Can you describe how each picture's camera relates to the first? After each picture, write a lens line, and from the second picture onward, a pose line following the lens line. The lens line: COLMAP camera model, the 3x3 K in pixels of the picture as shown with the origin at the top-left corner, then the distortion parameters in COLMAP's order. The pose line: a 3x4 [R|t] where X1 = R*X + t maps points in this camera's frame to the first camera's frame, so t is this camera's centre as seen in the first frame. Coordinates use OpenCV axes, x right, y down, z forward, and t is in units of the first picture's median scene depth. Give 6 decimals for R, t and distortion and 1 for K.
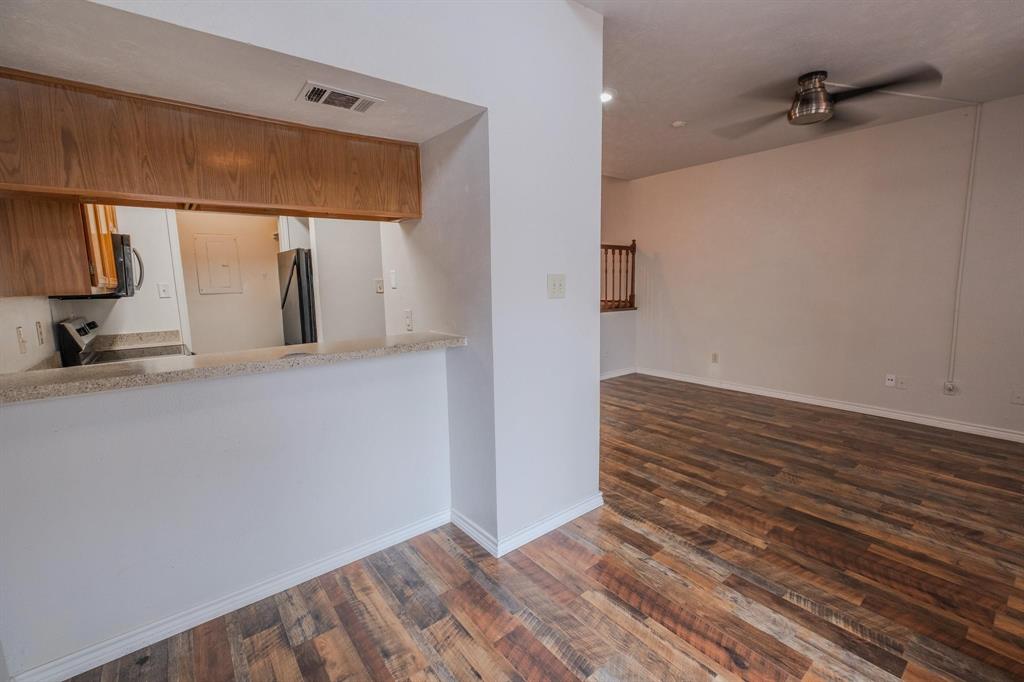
lens RADIAL K [[440.7, 0, 509.5], [0, 440.7, 341.2], [0, 0, 1]] dist [-0.008799, 0.002132]
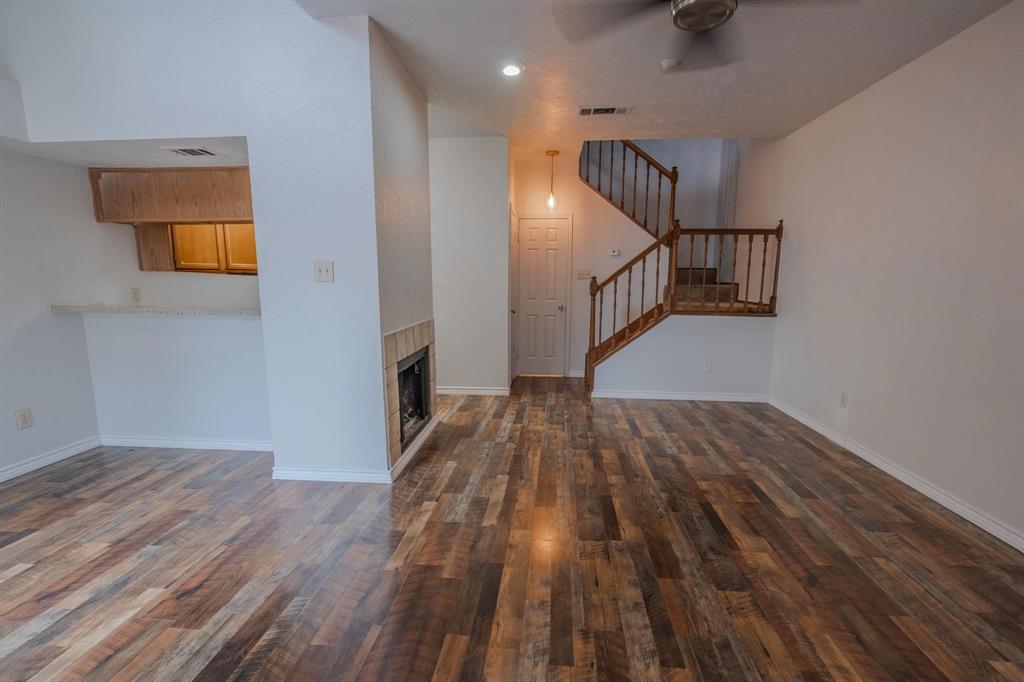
lens RADIAL K [[440.7, 0, 516.1], [0, 440.7, 342.6], [0, 0, 1]] dist [-0.008799, 0.002132]
pose [[0.729492, 0.122300, -0.672967, 1.008049], [-0.113691, 0.991879, 0.057017, -0.048401], [0.674475, 0.034917, 0.737472, 0.389473]]
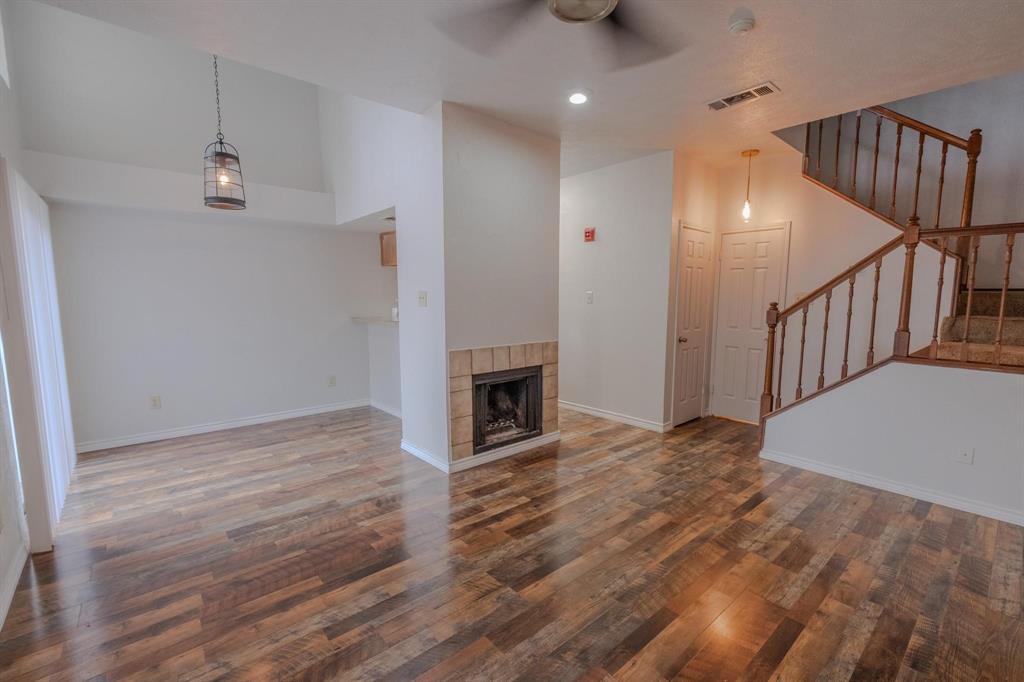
lens RADIAL K [[440.7, 0, 518.9], [0, 440.7, 344.3], [0, 0, 1]] dist [-0.008799, 0.002132]
pose [[0.055260, 0.129196, -0.990078, 1.310887], [-0.145229, 0.982088, 0.120048, -0.157533], [0.987854, 0.137154, 0.073033, 0.978332]]
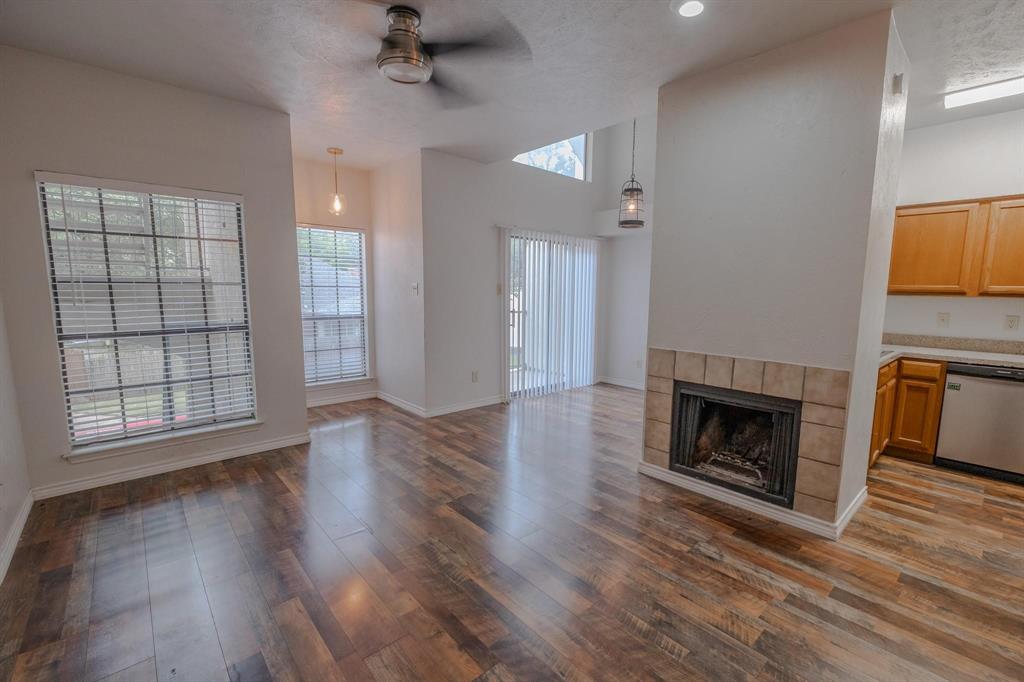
lens RADIAL K [[440.7, 0, 523.9], [0, 440.7, 345.3], [0, 0, 1]] dist [-0.008799, 0.002132]
pose [[-0.996812, 0.016345, -0.078096, 0.573976], [-0.004746, 0.964914, 0.262524, -0.269713], [0.079647, 0.262058, -0.961760, 1.917089]]
